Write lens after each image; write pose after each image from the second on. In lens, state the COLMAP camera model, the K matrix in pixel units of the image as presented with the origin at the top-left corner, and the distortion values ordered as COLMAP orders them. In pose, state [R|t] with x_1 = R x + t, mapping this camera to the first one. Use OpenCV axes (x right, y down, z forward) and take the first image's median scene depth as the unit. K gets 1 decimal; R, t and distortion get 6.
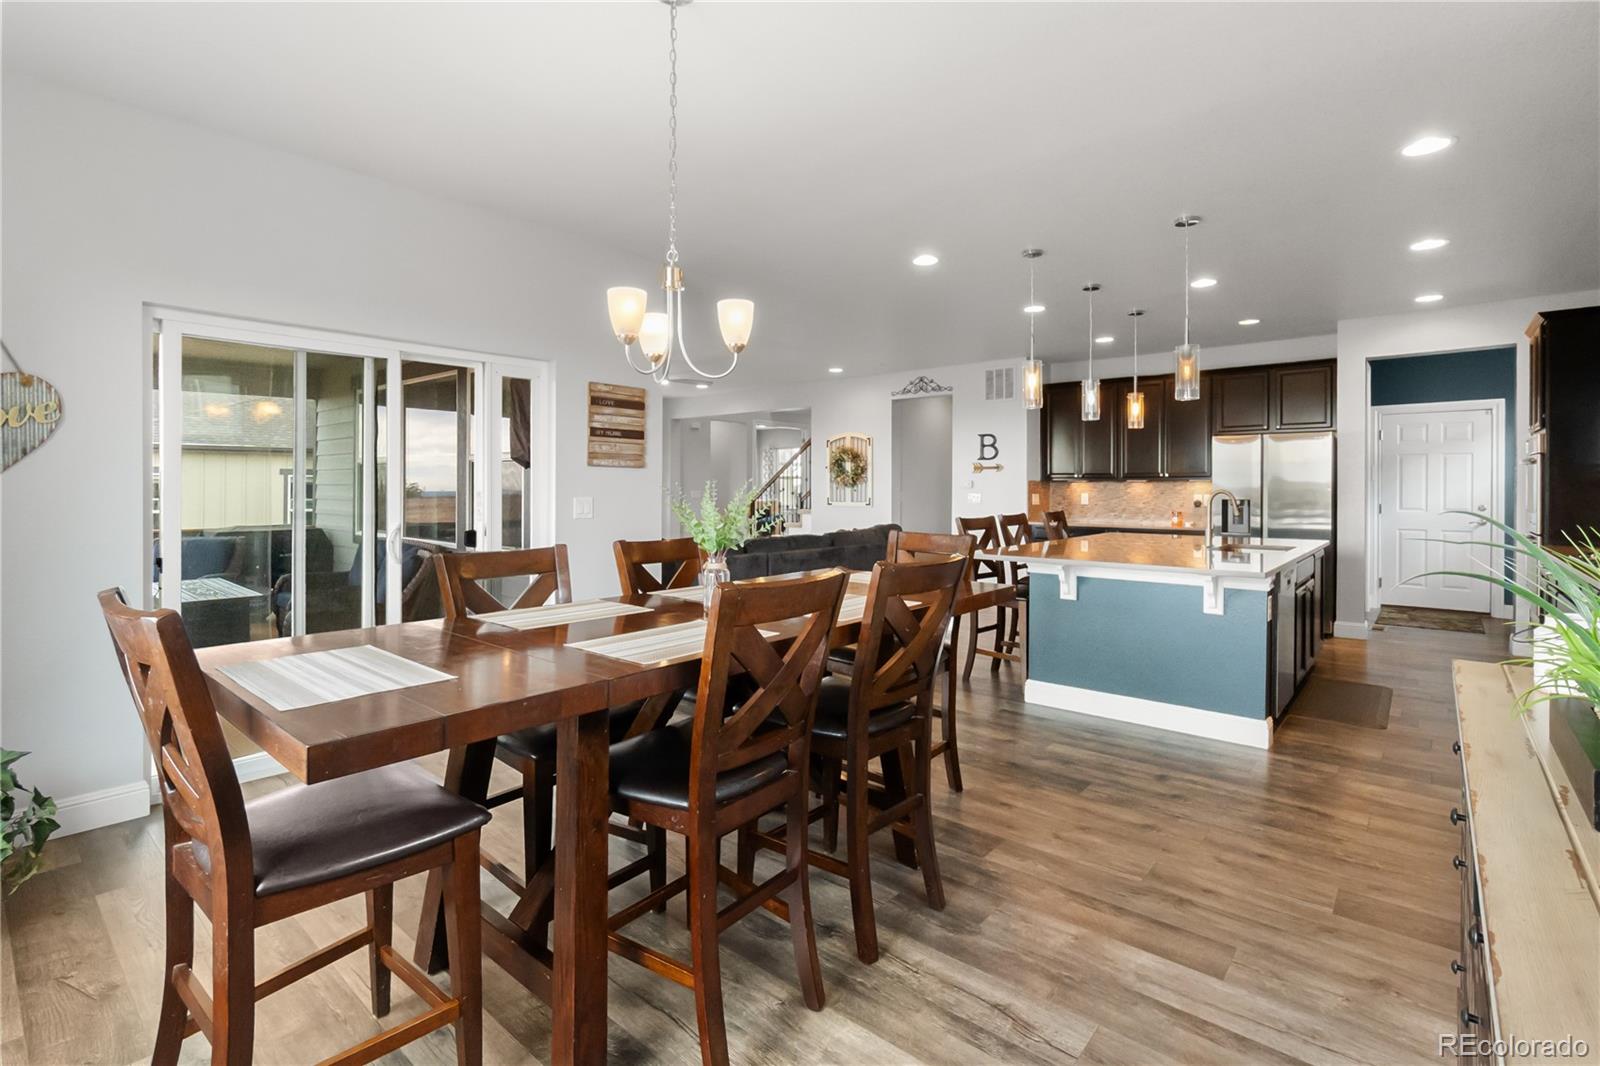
lens RADIAL K [[787.6, 0, 790.7], [0, 787.6, 493.5], [0, 0, 1]] dist [0.010573, -0.002498]
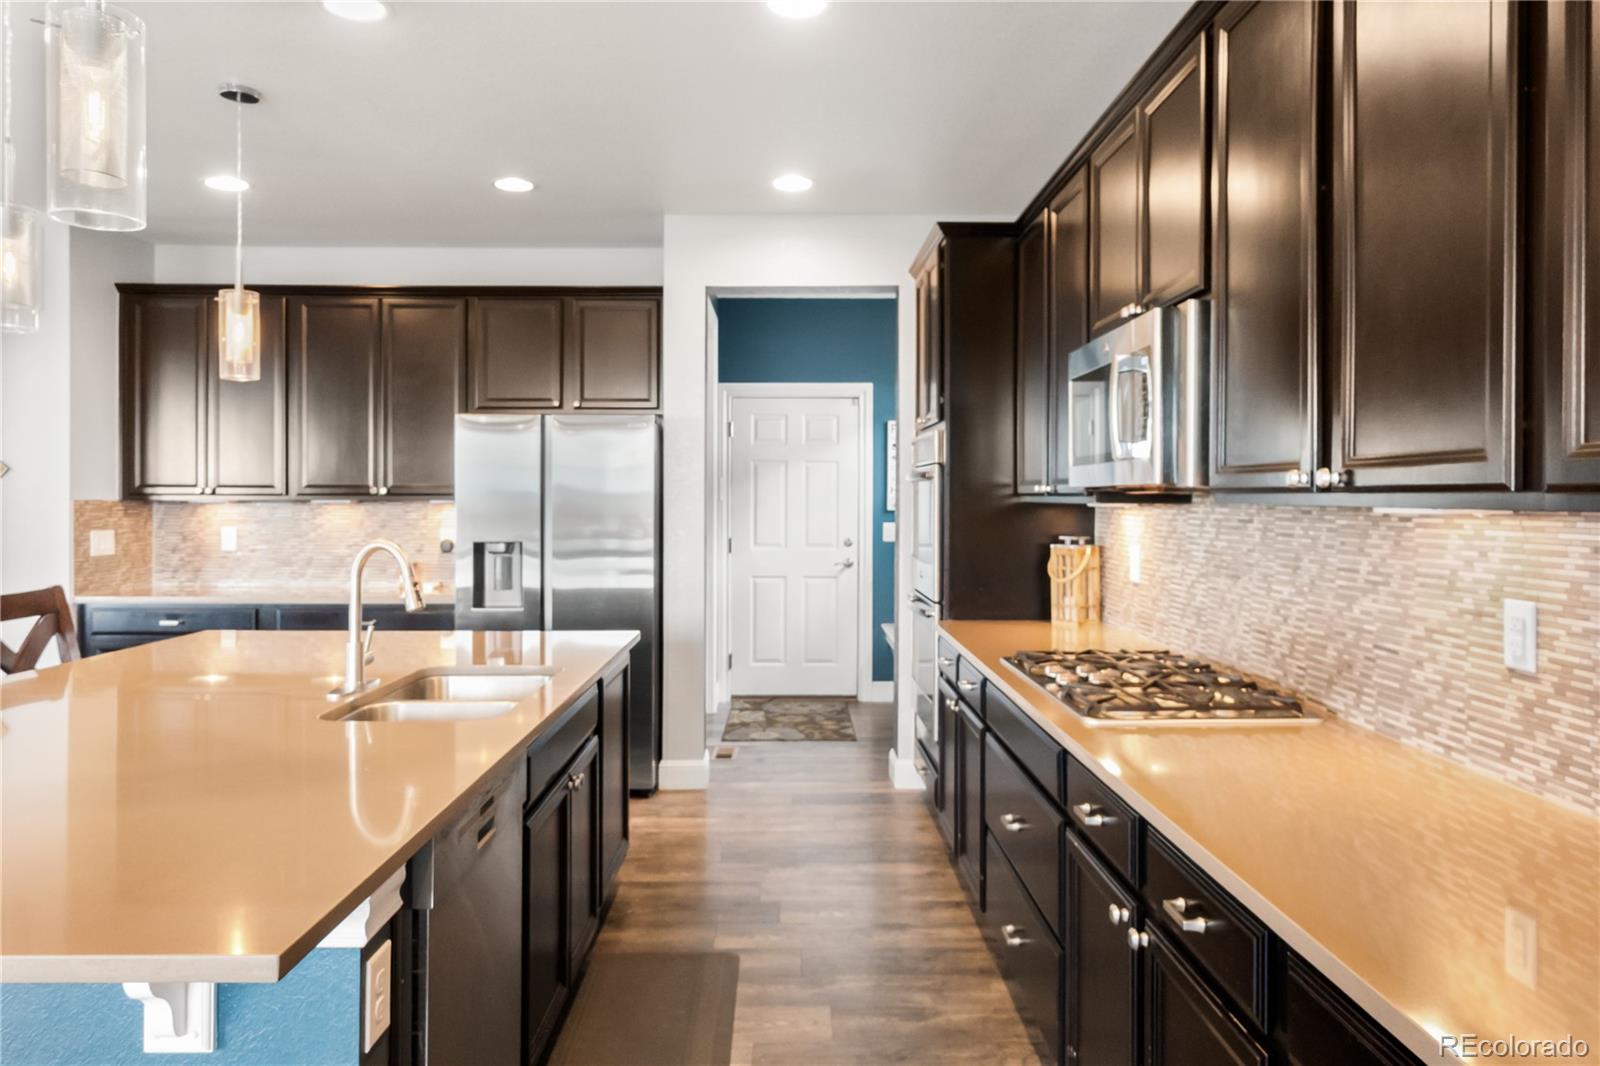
lens RADIAL K [[1071.9, 0, 812.3], [0, 1071.9, 525.9], [0, 0, 1]] dist [0.000194, 0.002605]
pose [[0.759549, -0.015231, 0.650272, 0.259485], [0.003269, 0.999803, 0.019600, -0.014673], [-0.650442, -0.012761, 0.759449, 0.334346]]
